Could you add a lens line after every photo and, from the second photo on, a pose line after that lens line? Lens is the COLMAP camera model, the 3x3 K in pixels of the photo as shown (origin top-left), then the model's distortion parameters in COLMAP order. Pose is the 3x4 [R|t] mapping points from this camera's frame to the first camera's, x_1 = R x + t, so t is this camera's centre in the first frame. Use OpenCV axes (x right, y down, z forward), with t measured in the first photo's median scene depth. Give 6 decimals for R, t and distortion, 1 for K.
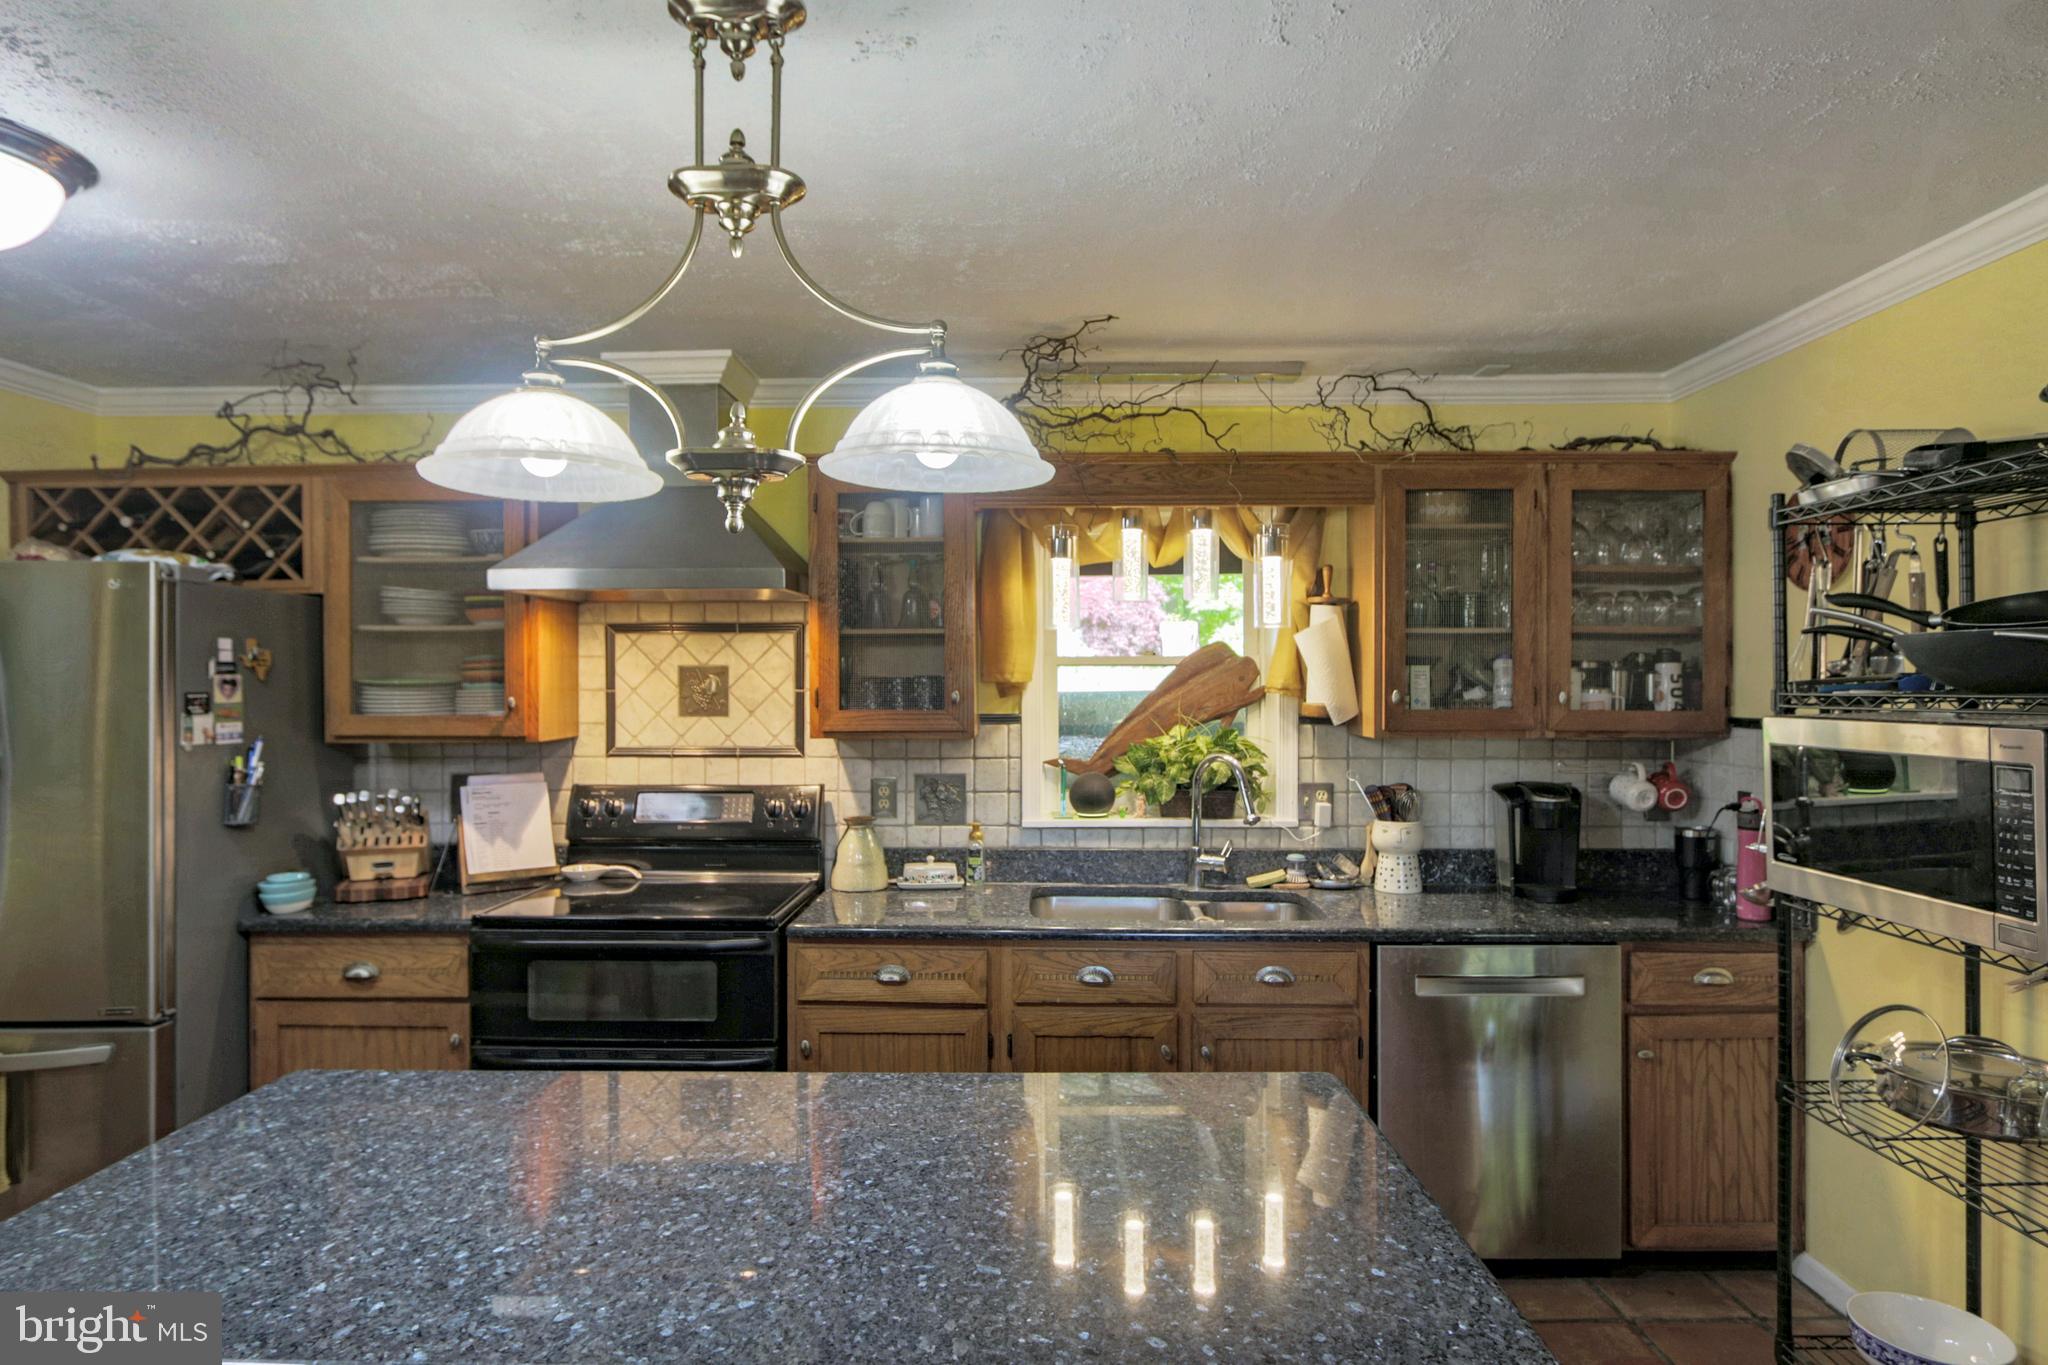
lens RADIAL K [[1141.8, 0, 1009.3], [0, 1141.8, 687.2], [0, 0, 1]] dist [-0.012632, 0.001604]
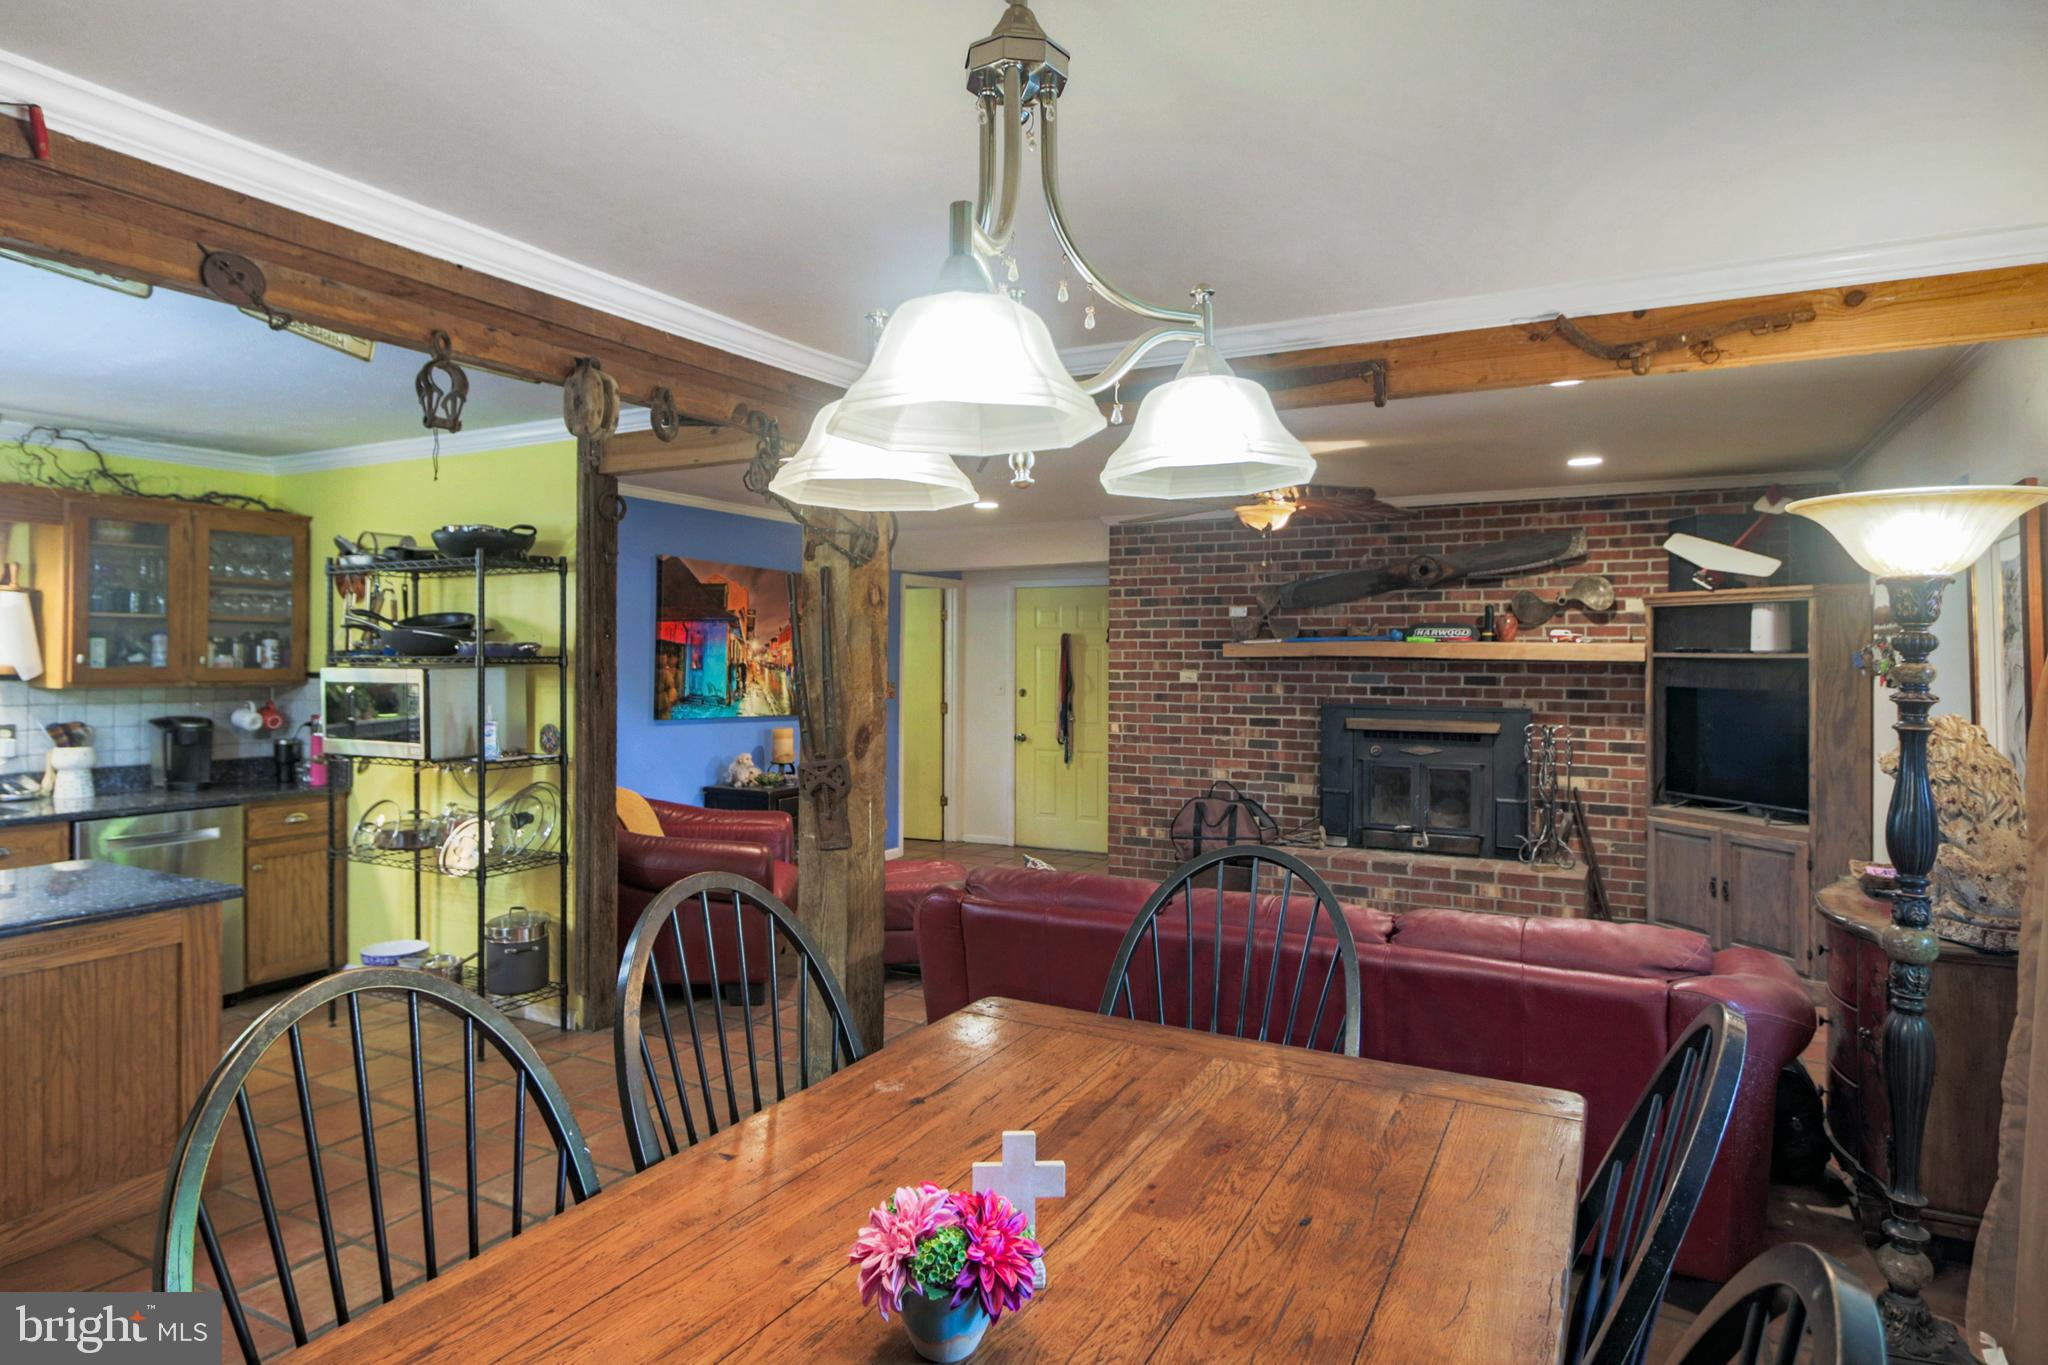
lens RADIAL K [[1177.8, 0, 1015.6], [0, 1177.8, 654.2], [0, 0, 1]] dist [-0.010414, 0.000107]
pose [[0.451976, 0.007337, 0.892000, -0.430462], [-0.003263, 0.999973, -0.006572, 0.007532], [-0.892024, 0.000060, 0.451988, -0.701484]]
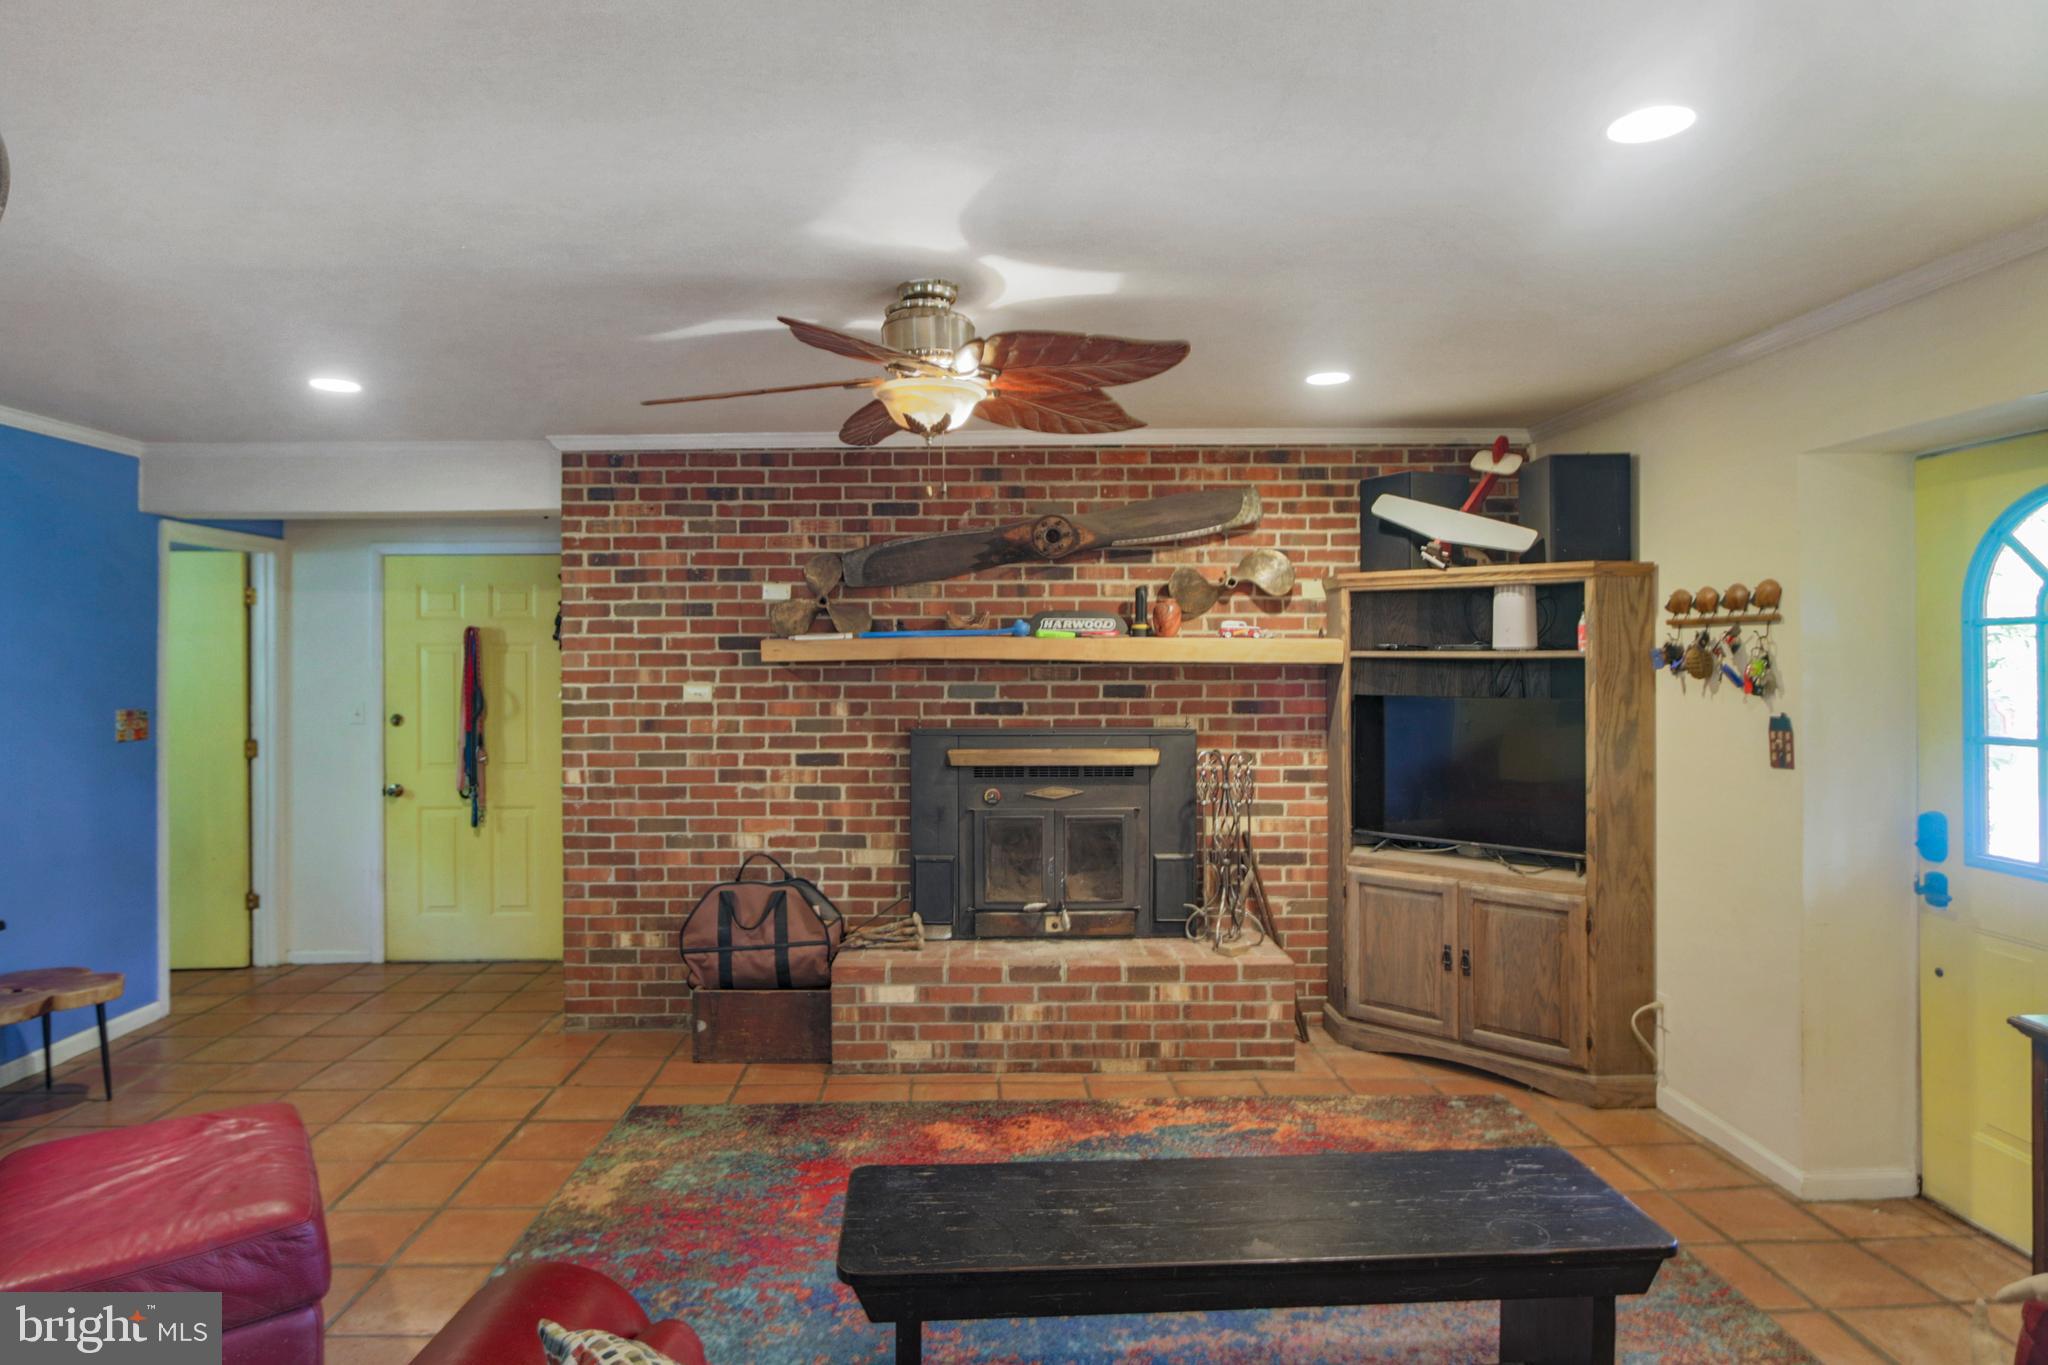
lens RADIAL K [[1167.0, 0, 1006.0], [0, 1167.0, 656.1], [0, 0, 1]] dist [-0.041902, 0.038798]
pose [[-0.045763, 0.005694, 0.998936, 0.297648], [0.007174, 0.999960, -0.005371, 0.000120], [-0.998927, 0.006921, -0.045802, -0.284414]]
